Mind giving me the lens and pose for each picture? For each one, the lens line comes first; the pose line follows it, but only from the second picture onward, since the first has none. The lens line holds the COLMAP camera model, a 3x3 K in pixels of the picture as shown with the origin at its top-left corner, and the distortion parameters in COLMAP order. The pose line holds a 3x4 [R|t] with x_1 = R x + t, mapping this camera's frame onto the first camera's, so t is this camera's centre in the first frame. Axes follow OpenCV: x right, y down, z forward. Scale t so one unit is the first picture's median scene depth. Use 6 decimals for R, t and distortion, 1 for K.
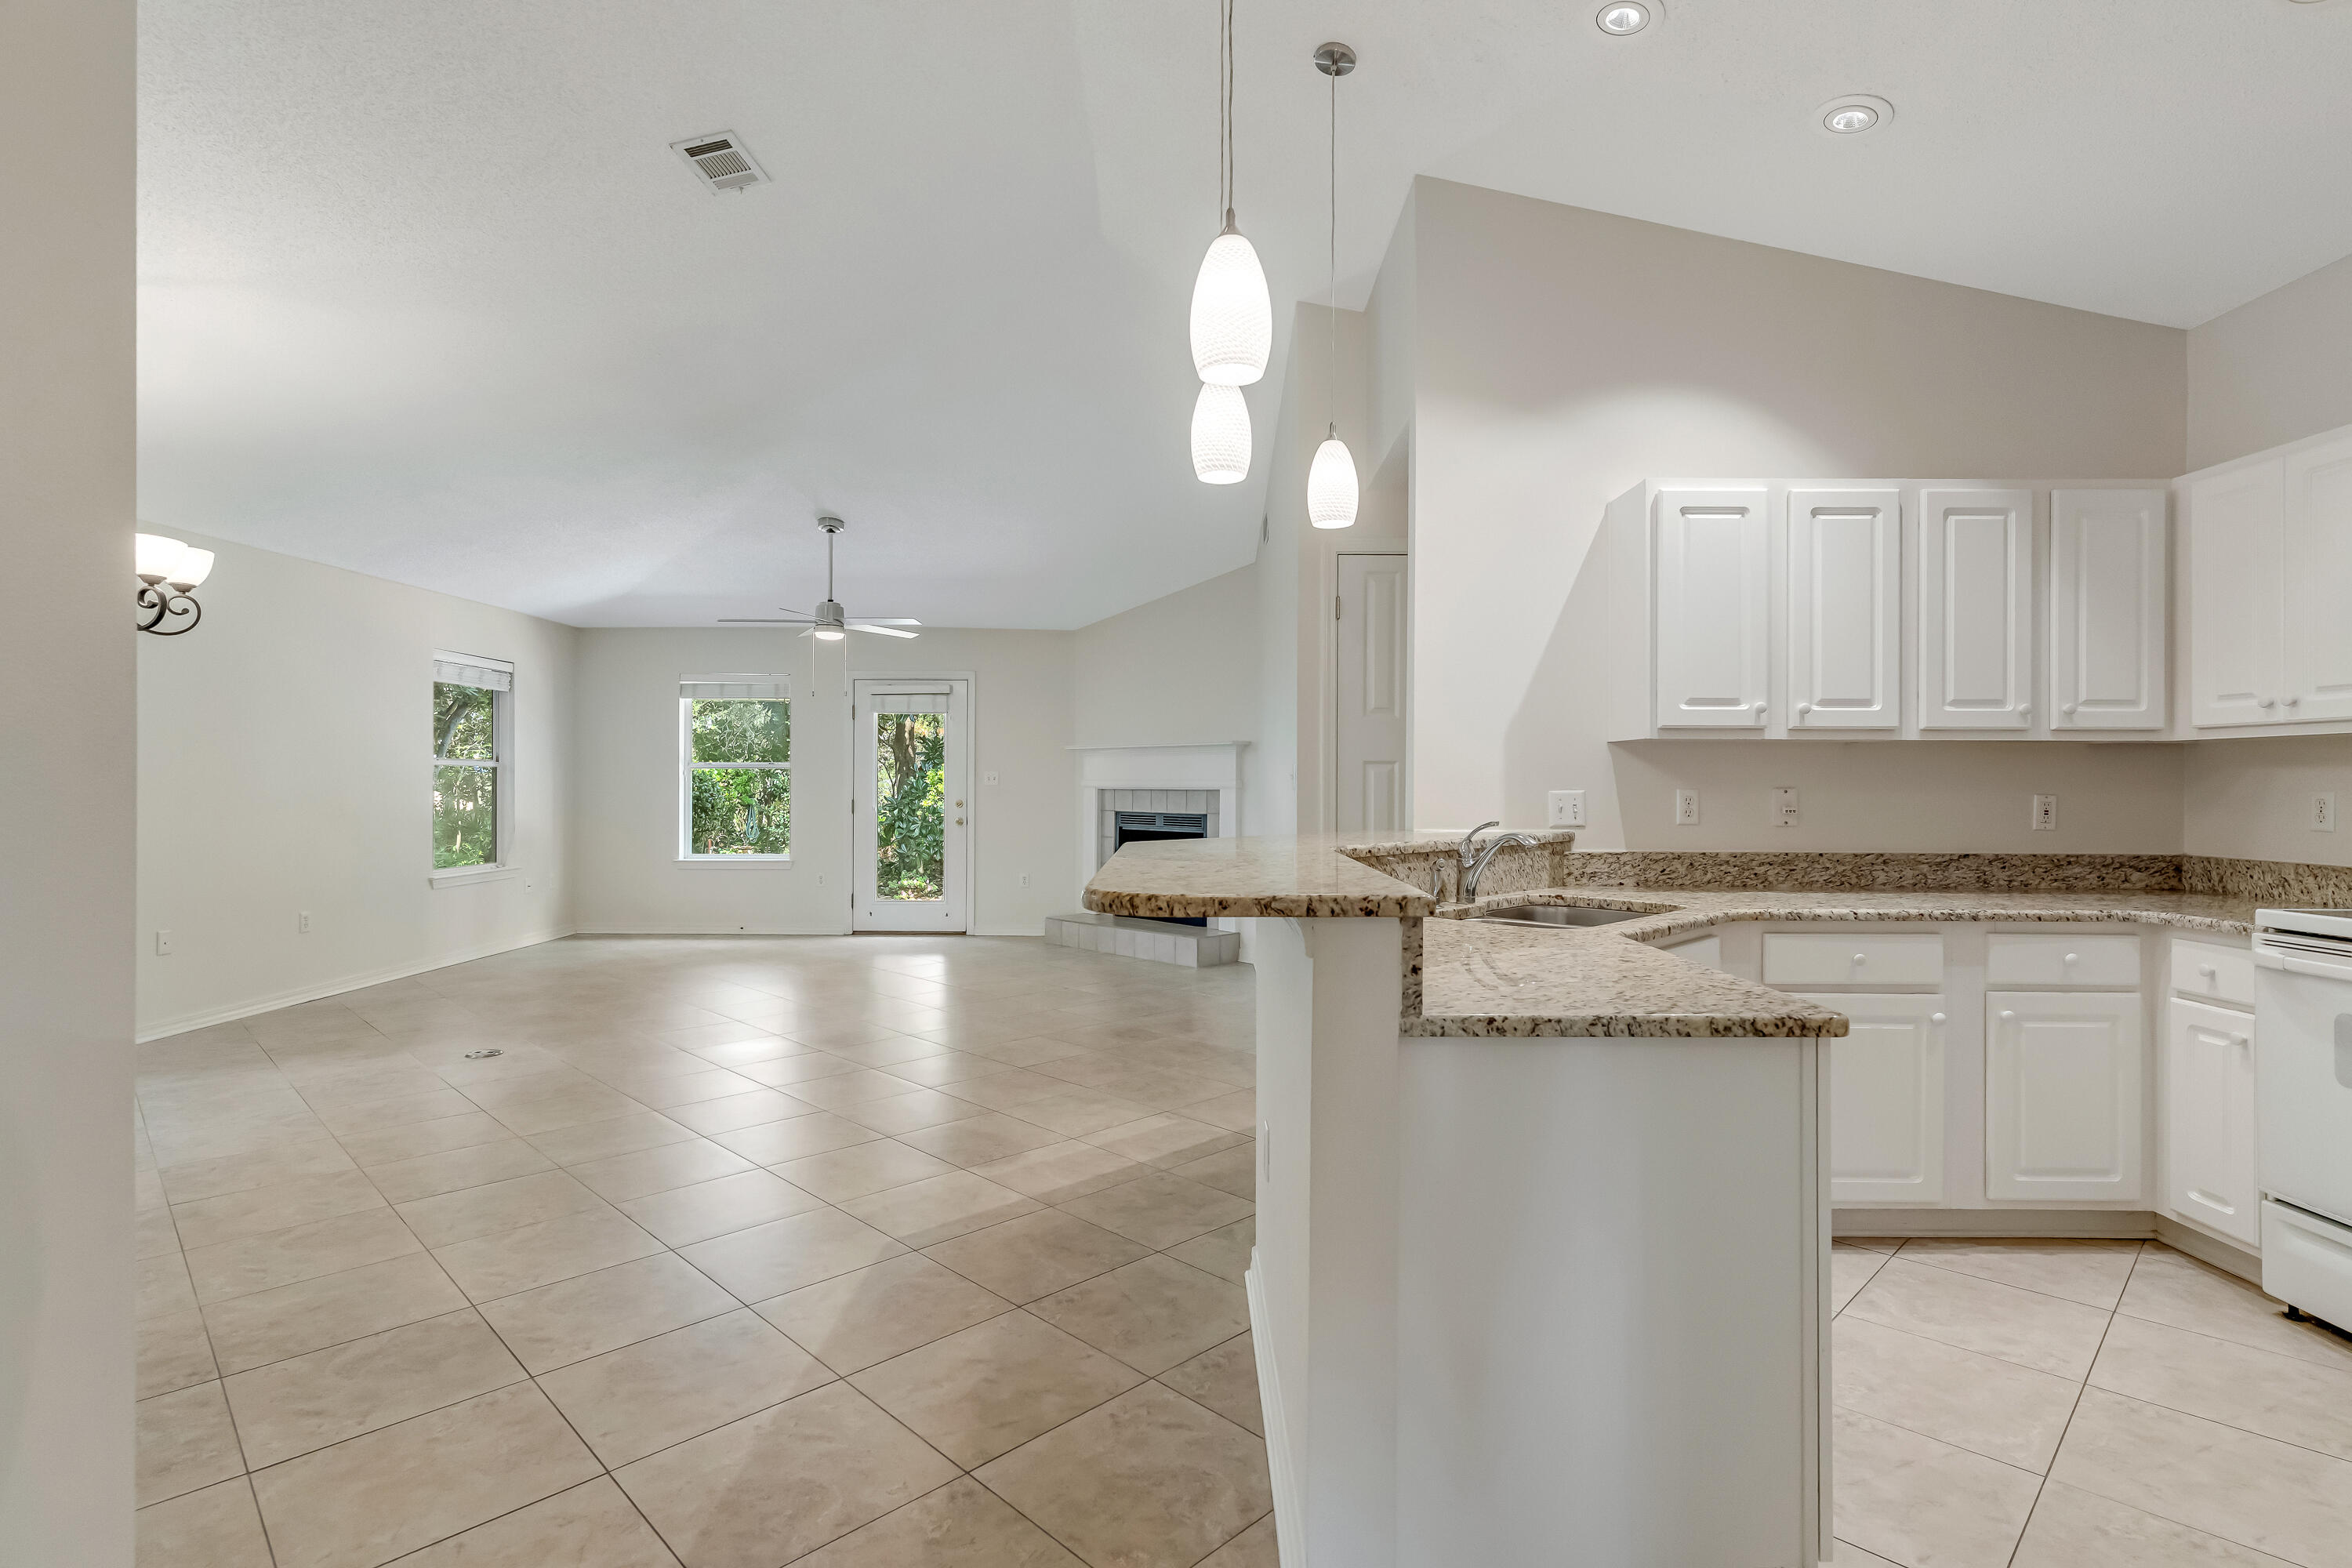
lens RADIAL K [[1131.2, 0, 1189.2], [0, 1131.2, 773.7], [0, 0, 1]] dist [0.007510, -0.003047]
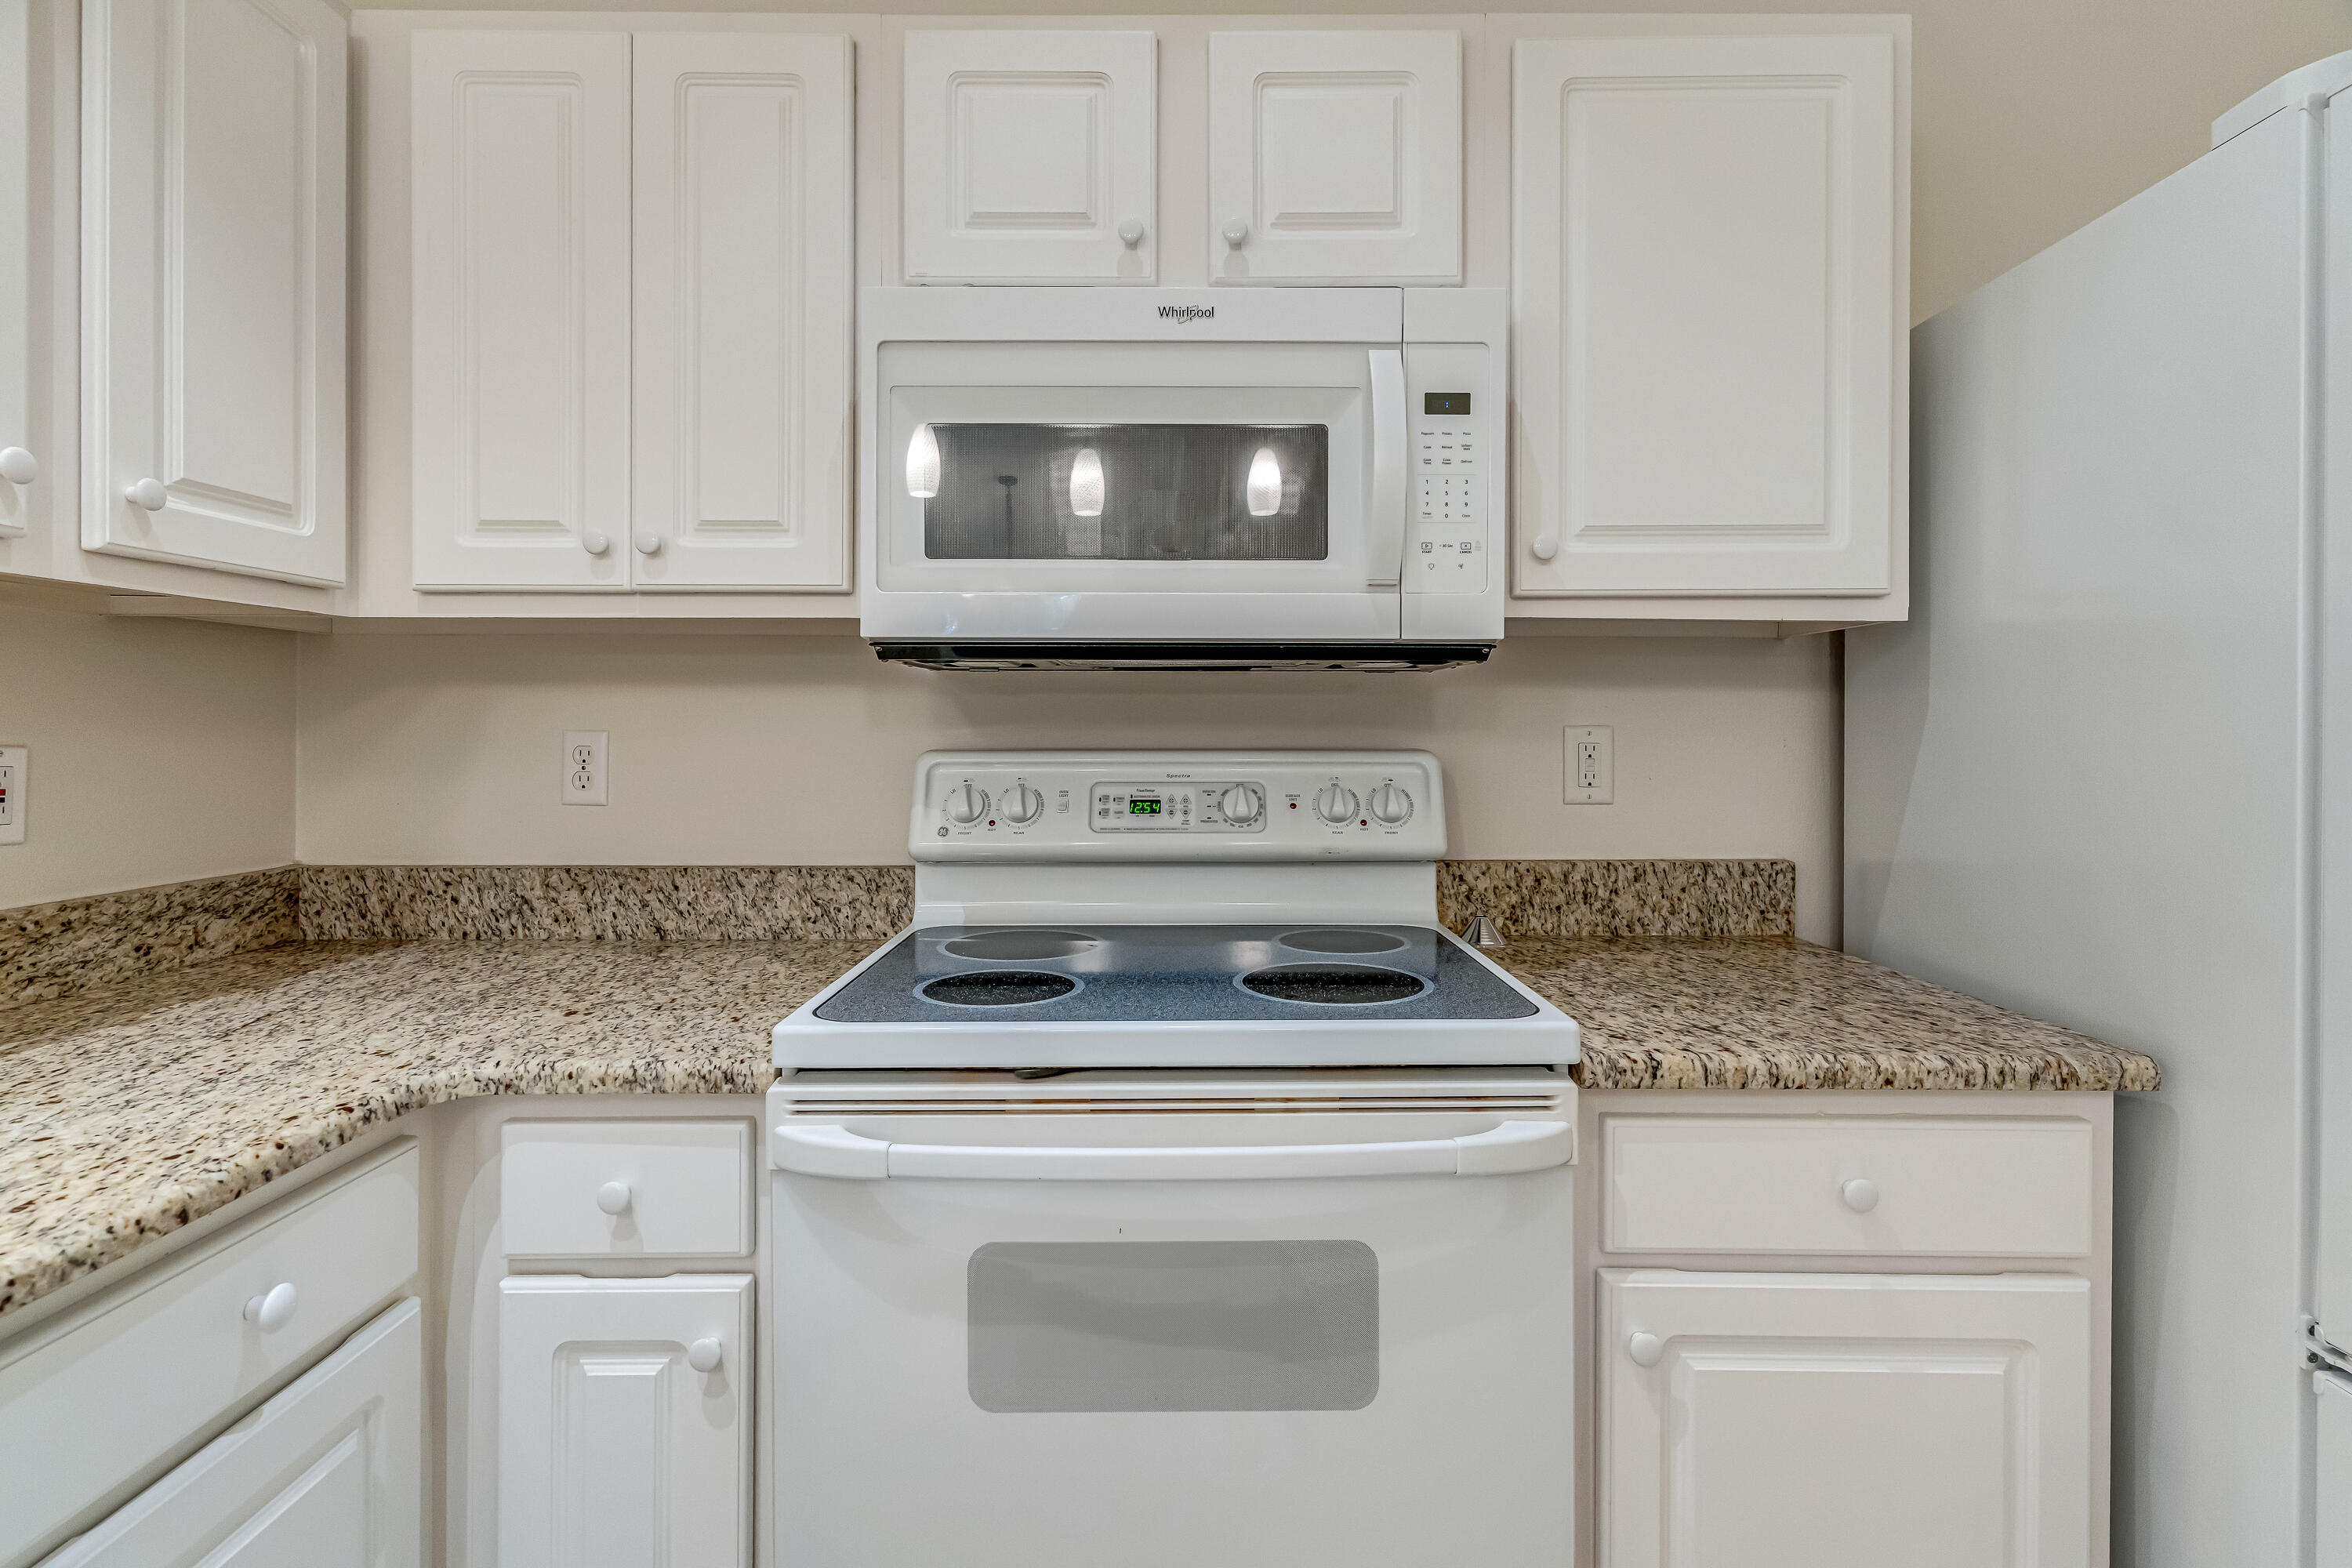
lens RADIAL K [[1131.2, 0, 1180.7], [0, 1131.2, 732.5], [0, 0, 1]] dist [0.007510, -0.003047]
pose [[-0.006458, -0.008895, 0.999940, 0.403710], [-0.011252, 0.999898, 0.008822, 0.007212], [-0.999916, -0.011195, -0.006557, 0.644494]]
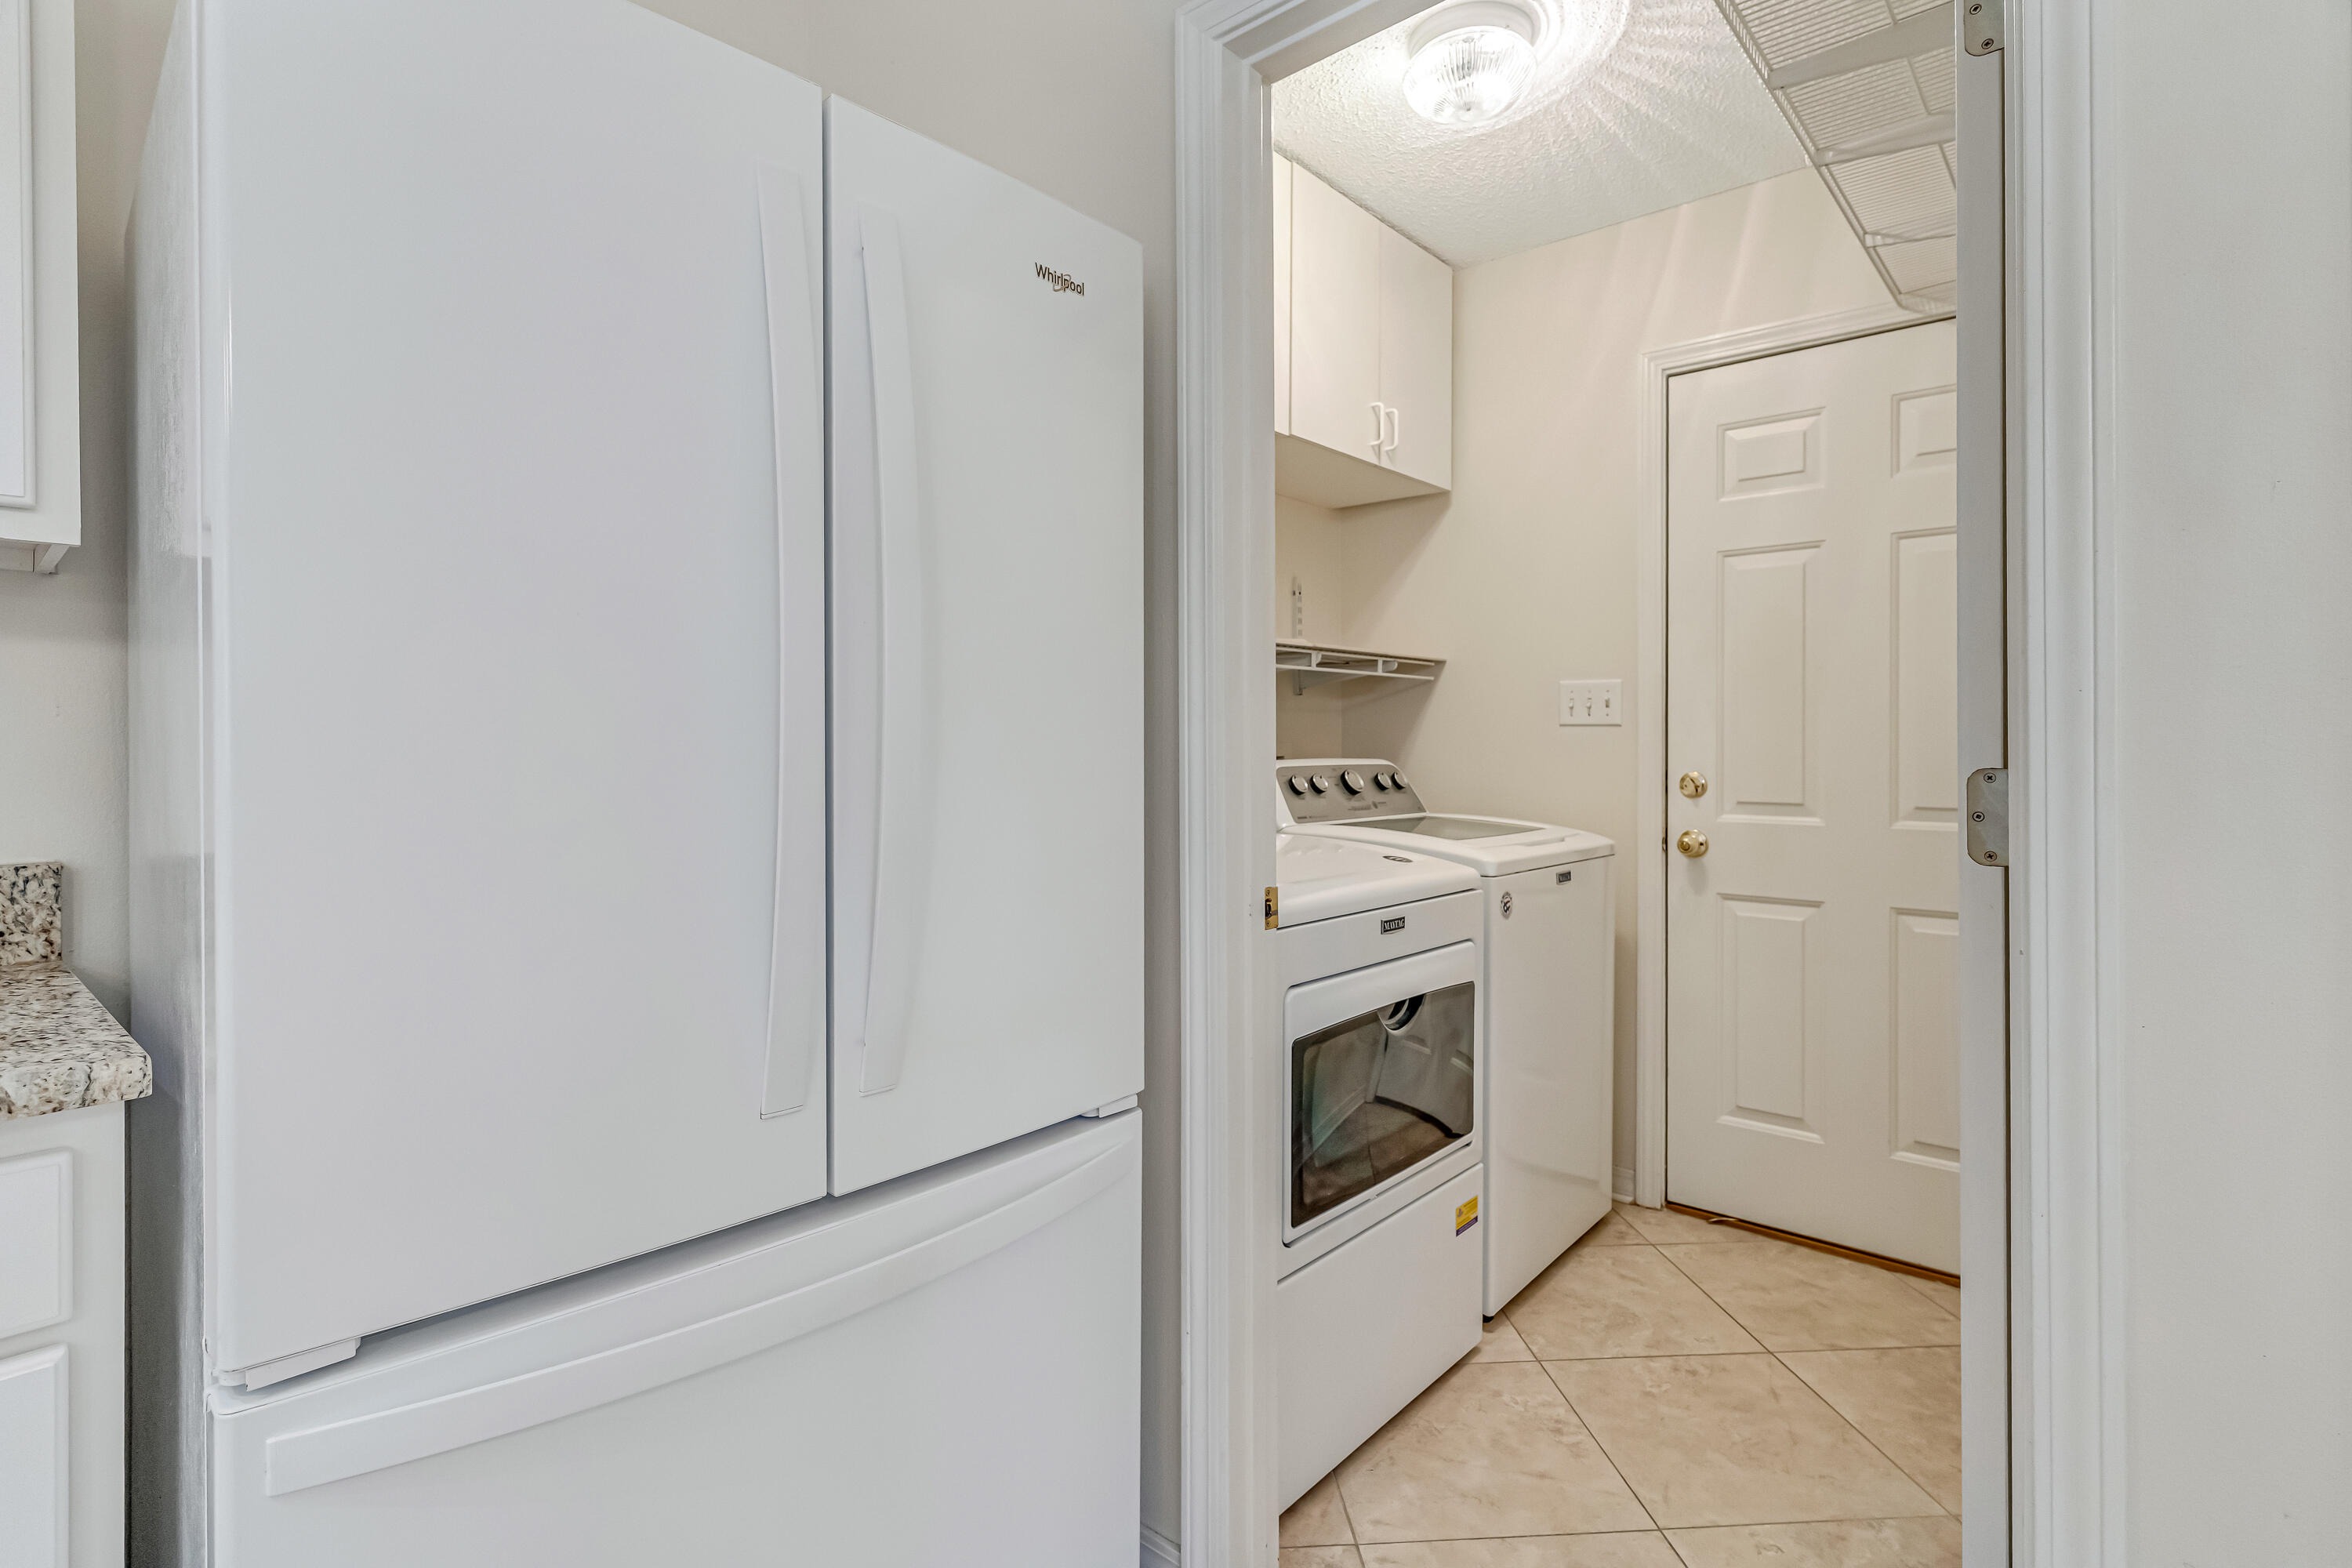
lens RADIAL K [[1131.2, 0, 1206.5], [0, 1131.2, 738.5], [0, 0, 1]] dist [0.007510, -0.003047]
pose [[-0.760857, -0.003802, 0.648909, 0.355340], [-0.007326, 0.999969, -0.002730, 0.020625], [-0.648879, -0.006831, -0.760861, 0.421269]]
